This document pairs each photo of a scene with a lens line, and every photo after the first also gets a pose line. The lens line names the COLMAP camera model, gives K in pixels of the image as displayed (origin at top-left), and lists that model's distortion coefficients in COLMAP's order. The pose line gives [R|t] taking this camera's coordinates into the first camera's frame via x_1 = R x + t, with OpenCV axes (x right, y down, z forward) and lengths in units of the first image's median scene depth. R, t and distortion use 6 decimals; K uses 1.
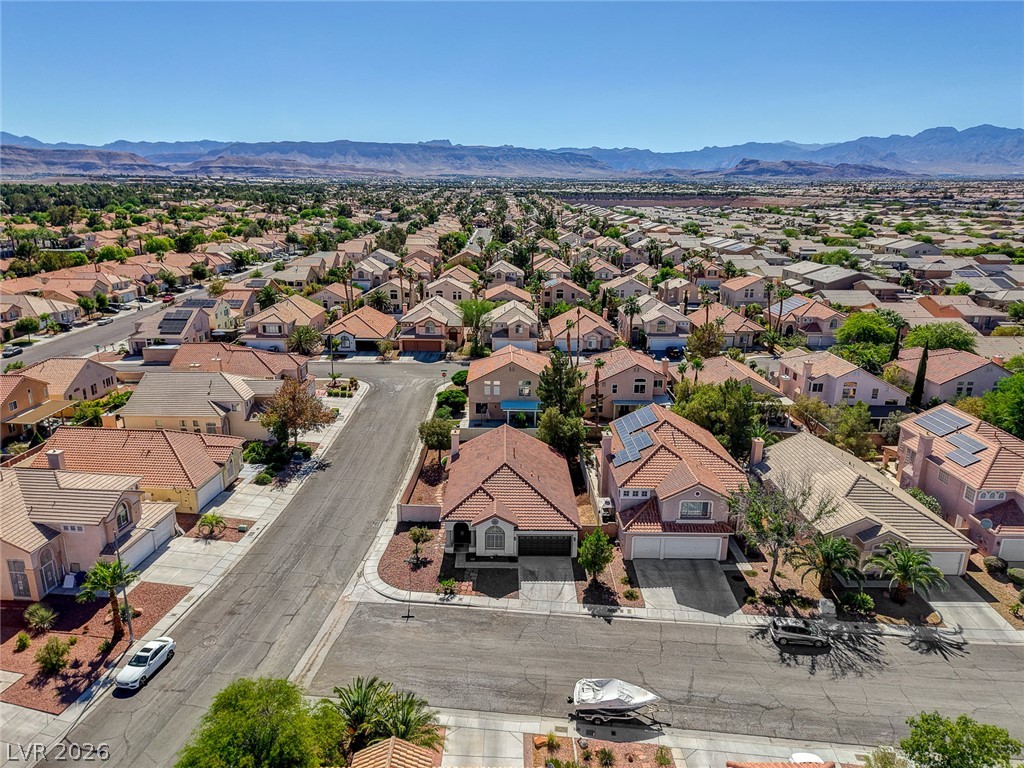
lens RADIAL K [[710.4, 0, 494.1], [0, 710.4, 370.2], [0, 0, 1]] dist [0.051052, -0.044866]
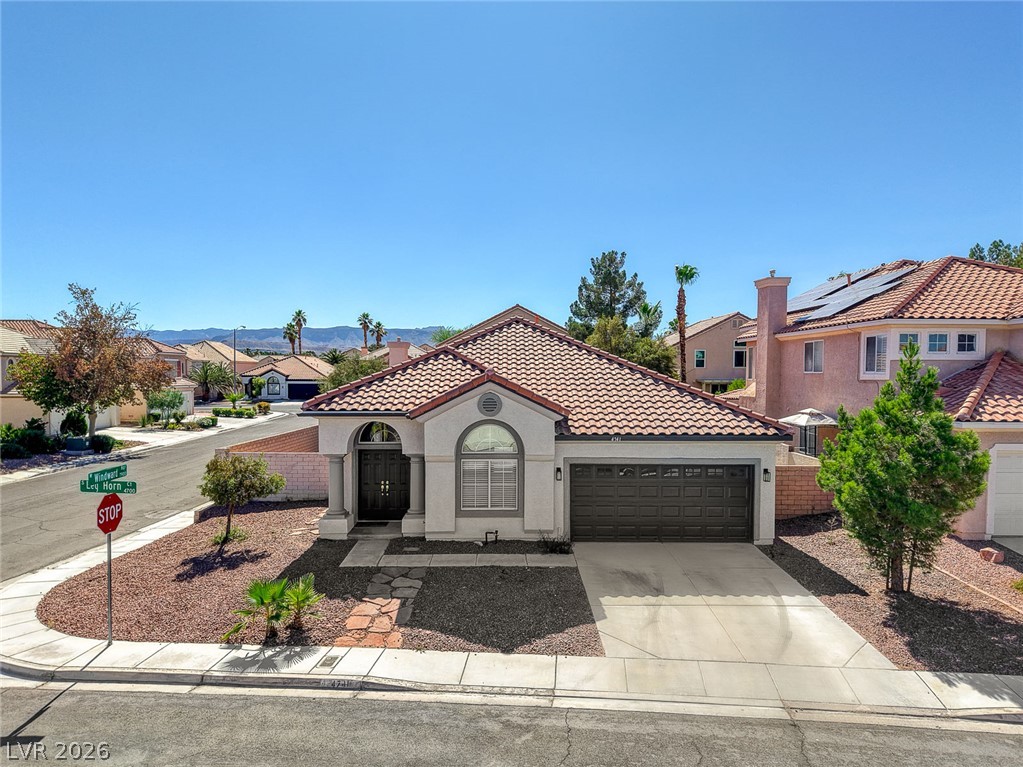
lens RADIAL K [[691.4, 0, 498.2], [0, 691.4, 399.1], [0, 0, 1]] dist [0.035498, -0.001331]
pose [[0.999845, -0.003980, 0.017143, -0.000037], [0.007630, 0.975818, -0.218450, 0.235106], [-0.015859, 0.218547, 0.975698, 0.632205]]
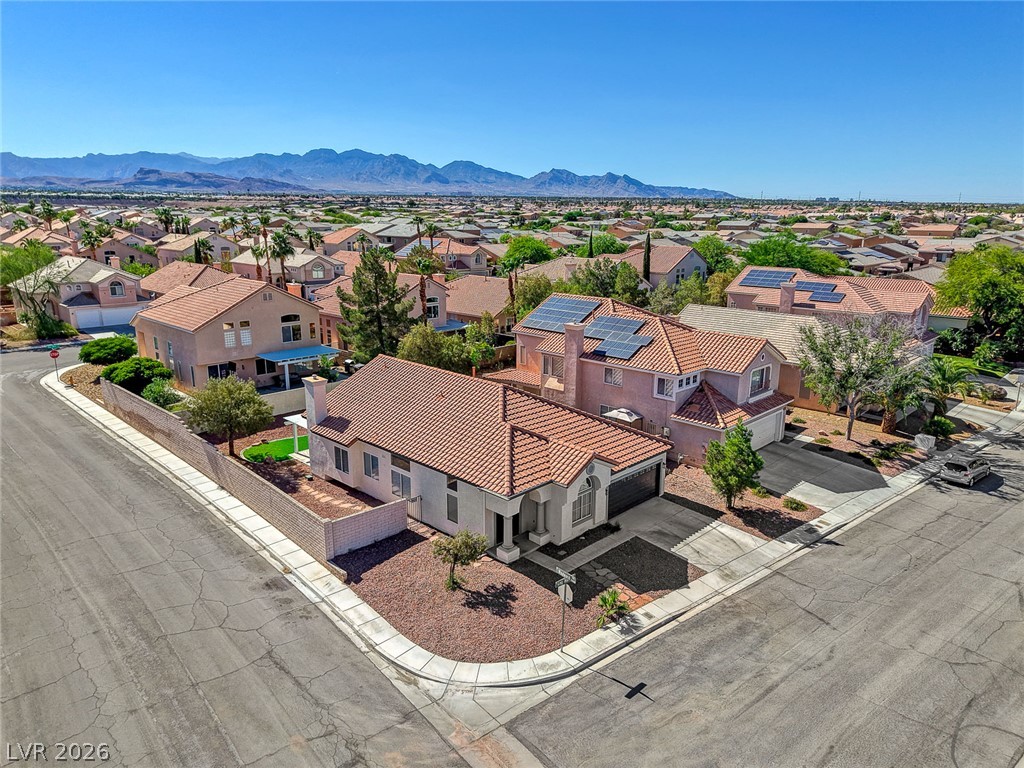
lens RADIAL K [[713.2, 0, 531.1], [0, 713.2, 383.6], [0, 0, 1]] dist [0.019429, -0.002802]
pose [[0.679870, -0.174153, 0.712354, -0.348874], [0.180734, 0.981220, 0.067392, 0.091275], [-0.710713, 0.082929, 0.698577, 0.562481]]
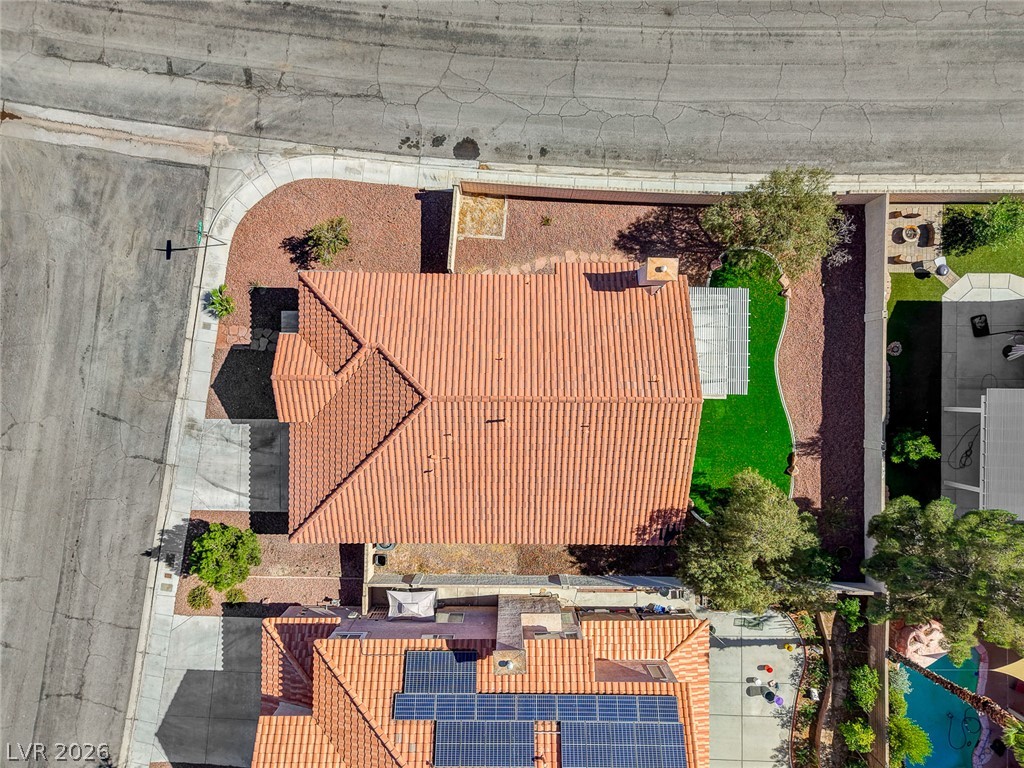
lens RADIAL K [[717.1, 0, 512.0], [0, 717.1, 384.0], [0, 0, 1]] dist [0.001020, -0.002676]
pose [[0.008685, 0.999789, -0.018636, 0.015030], [-0.264773, 0.020271, 0.964098, -0.291428], [0.964272, -0.003439, 0.264893, 0.883247]]
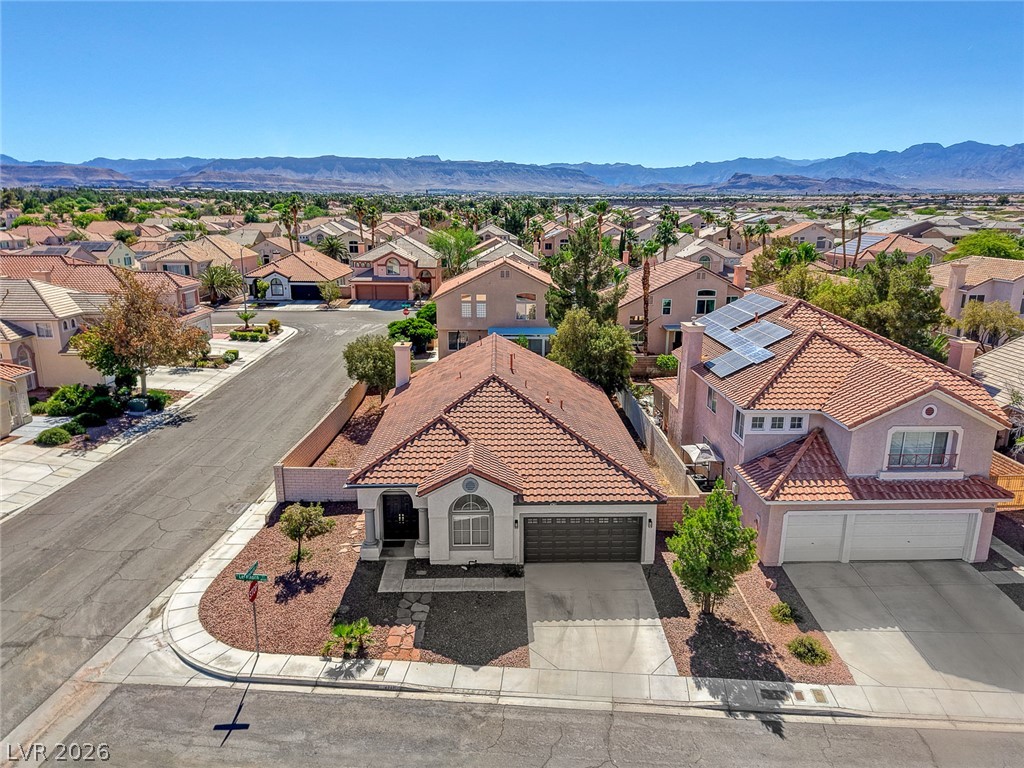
lens RADIAL K [[717.1, 0, 512.0], [0, 717.1, 384.0], [0, 0, 1]] dist [0.001020, -0.002676]
pose [[0.999327, -0.010528, 0.035137, 0.010398], [0.010970, 0.999863, -0.012404, 0.135826], [-0.035001, 0.012781, 0.999306, 0.485716]]
